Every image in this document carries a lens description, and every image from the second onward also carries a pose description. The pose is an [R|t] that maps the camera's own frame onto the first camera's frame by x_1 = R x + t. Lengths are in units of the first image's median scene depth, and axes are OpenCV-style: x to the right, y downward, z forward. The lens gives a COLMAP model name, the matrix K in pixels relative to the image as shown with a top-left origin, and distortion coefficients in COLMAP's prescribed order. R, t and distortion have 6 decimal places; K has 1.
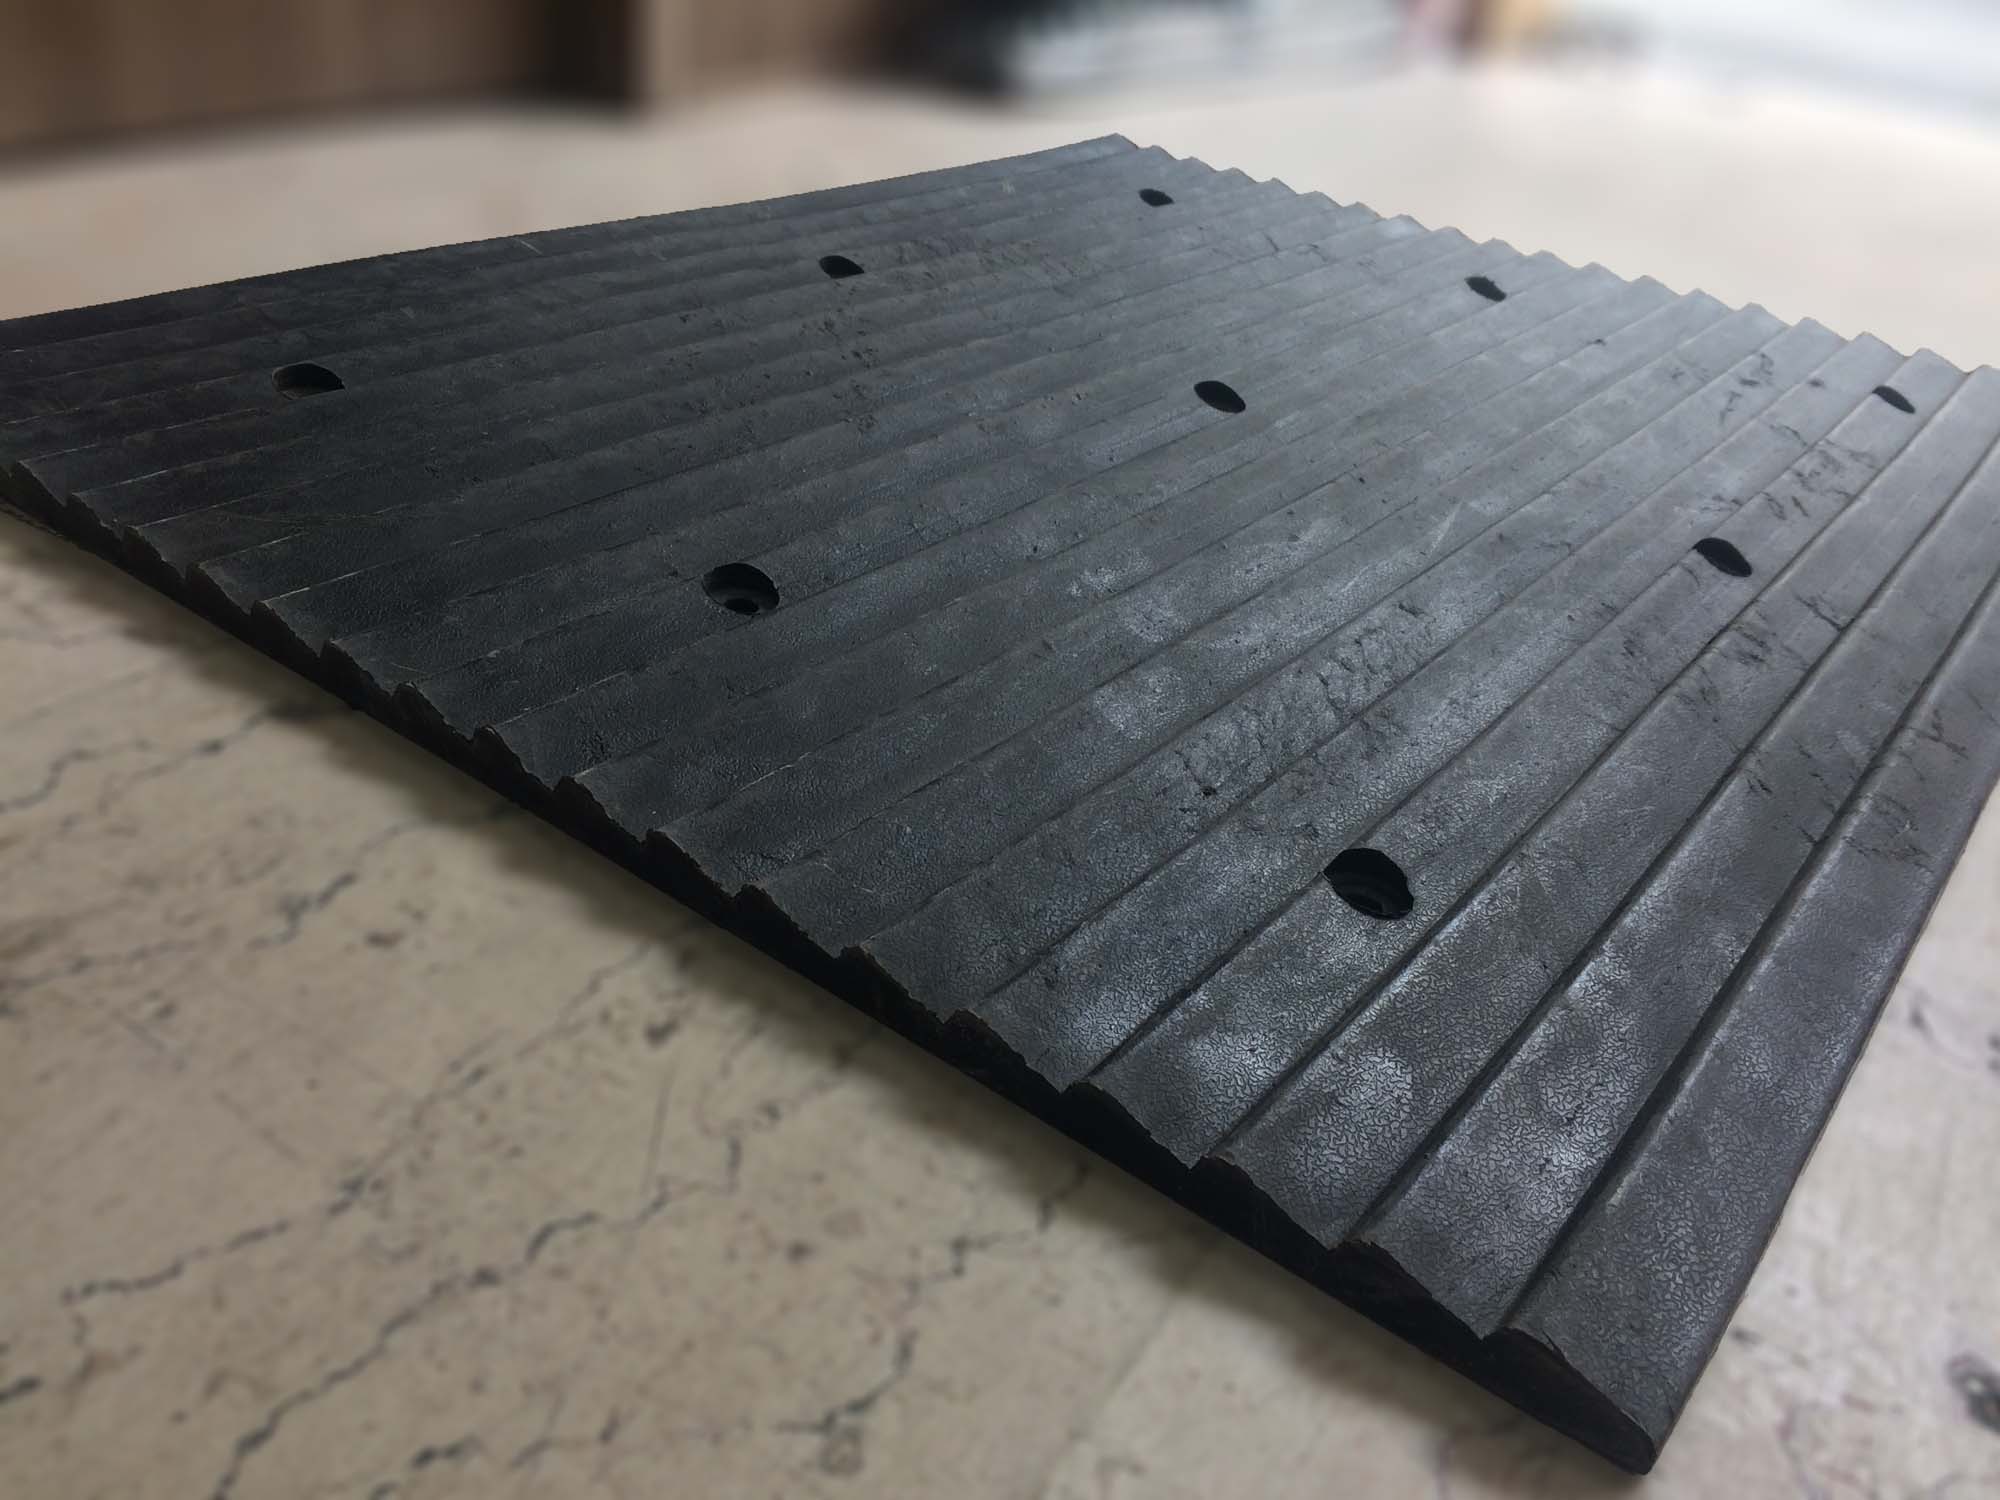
lens RADIAL K [[1709.6, 0, 997.5], [0, 1709.6, 747.3], [0, 0, 1]] dist [0.049585, -0.065842]
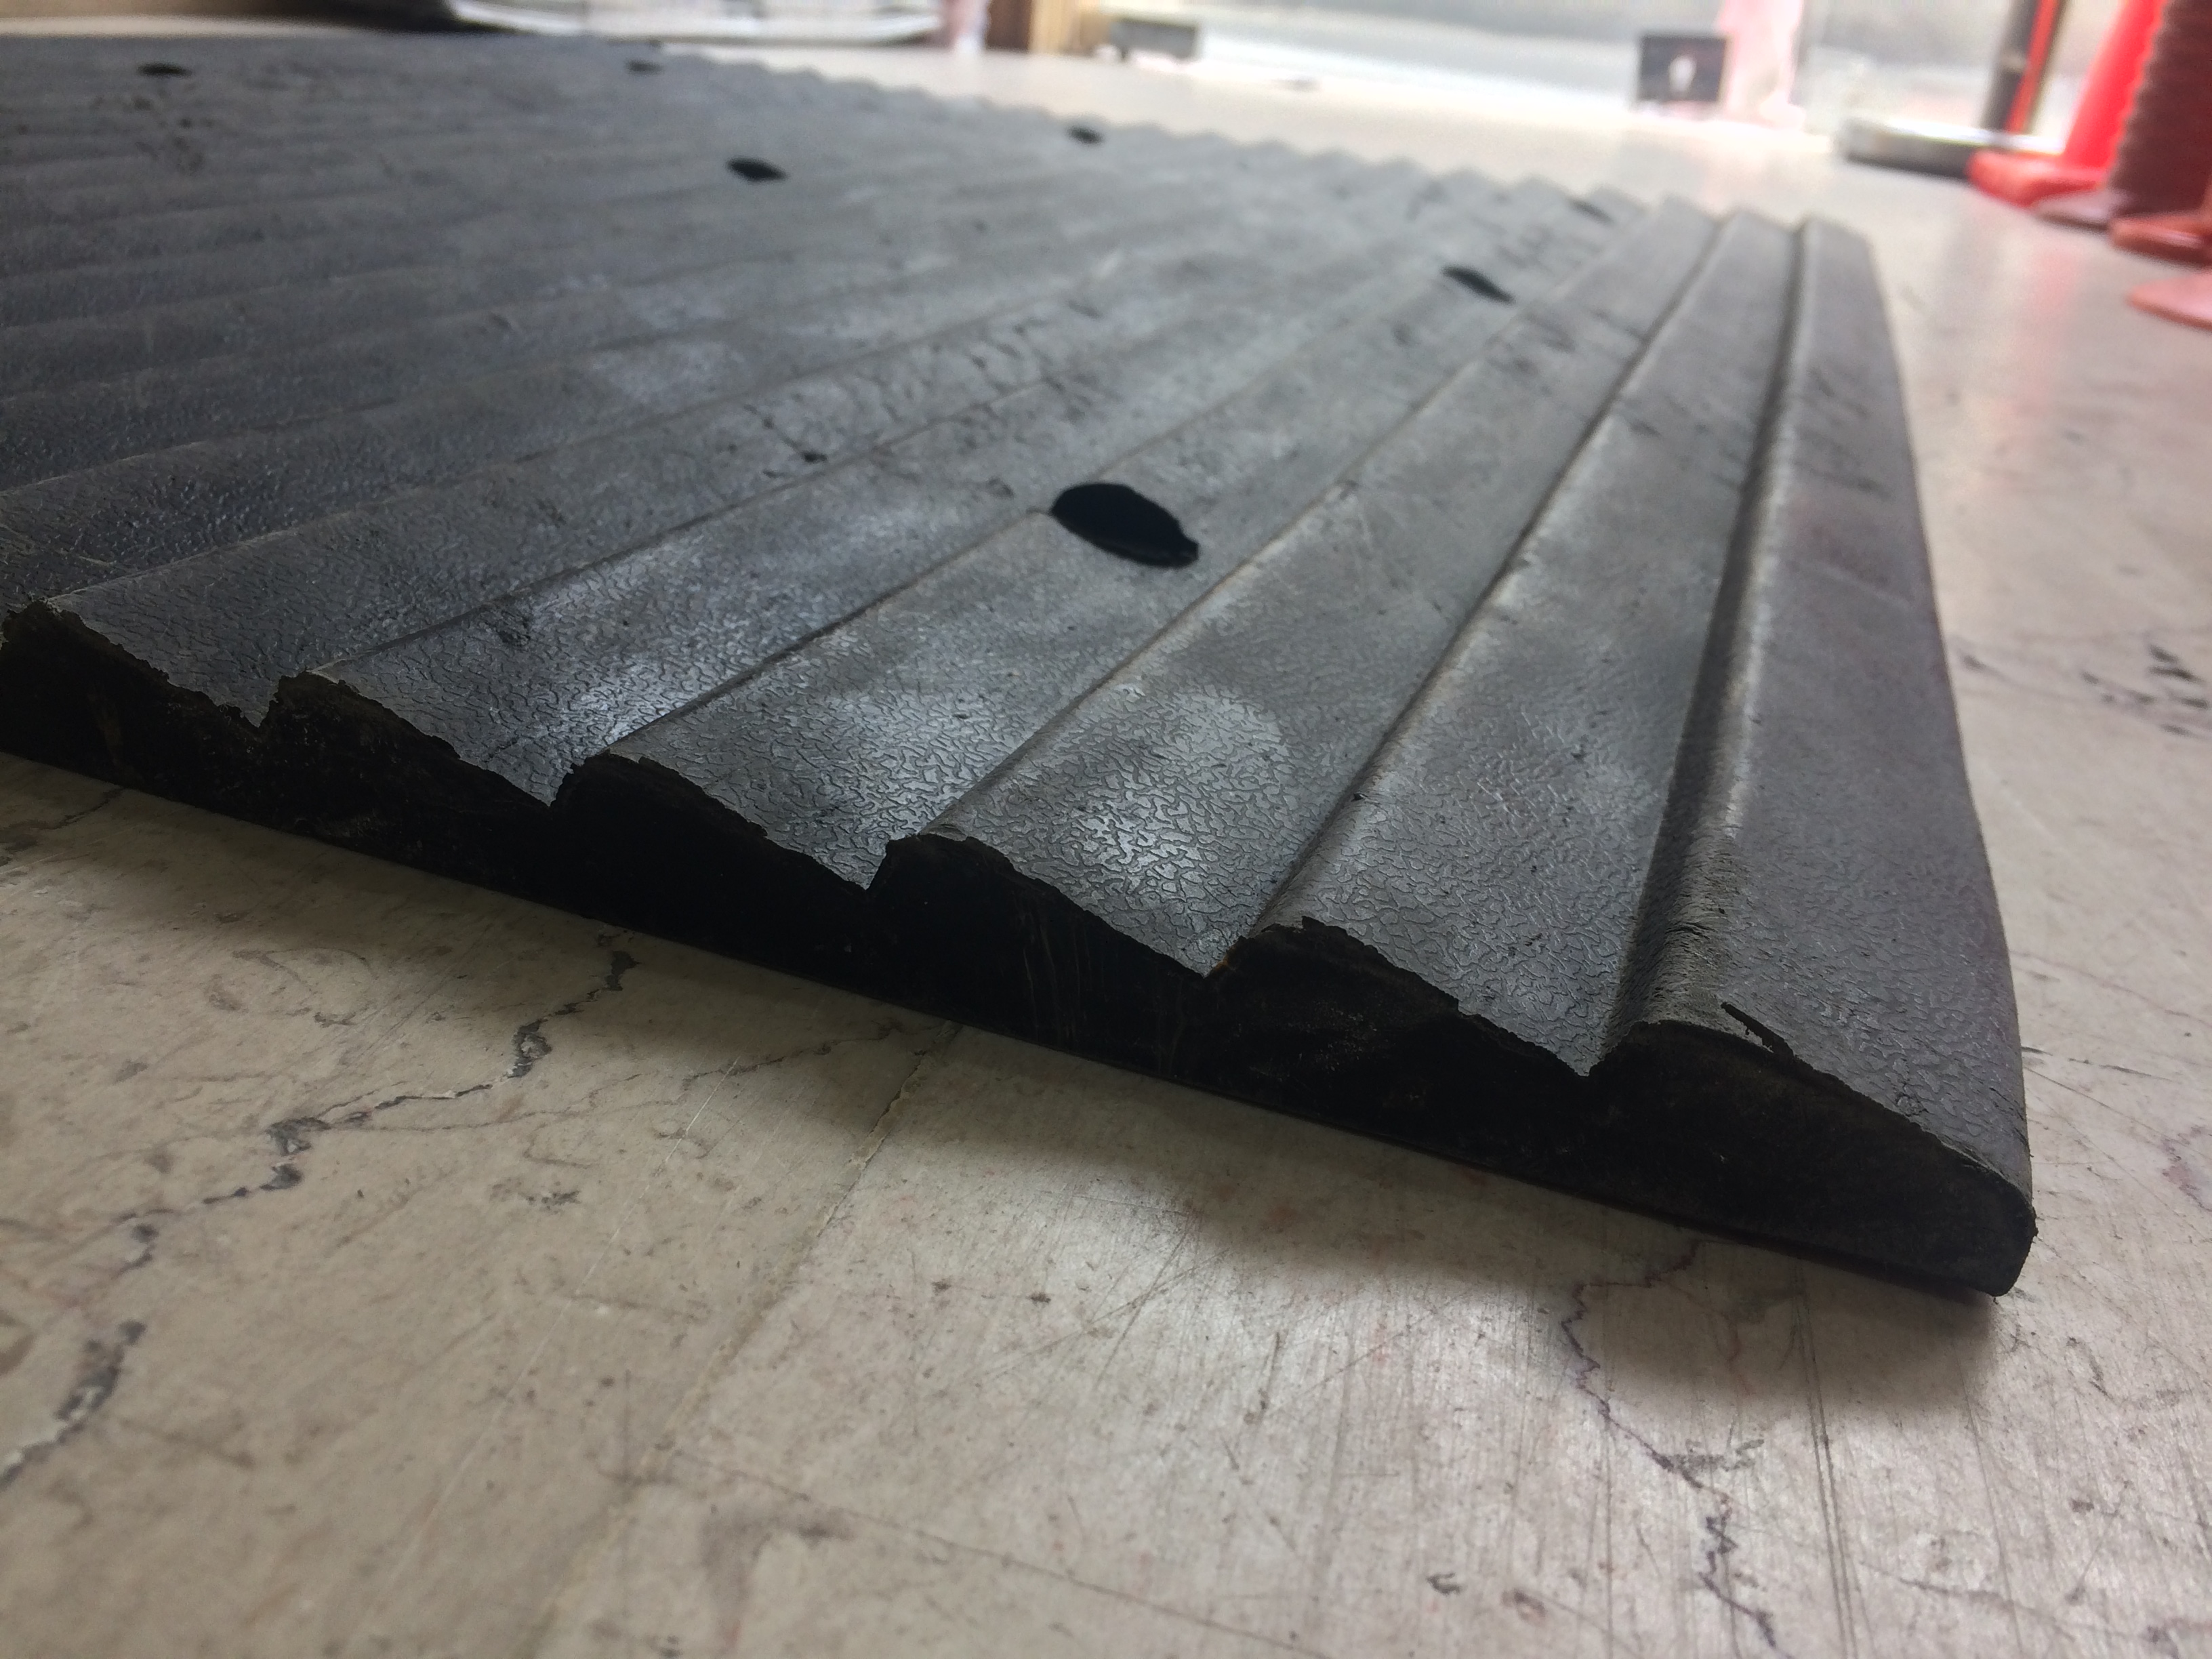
lens RADIAL K [[1890.8, 0, 1113.7], [0, 1890.8, 821.0], [0, 0, 1]] dist [0.049585, -0.065842]
pose [[0.953436, -0.119081, 0.277089, 0.038715], [0.144778, 0.986683, -0.074132, 0.255977], [-0.264572, 0.110797, 0.957980, 0.489184]]
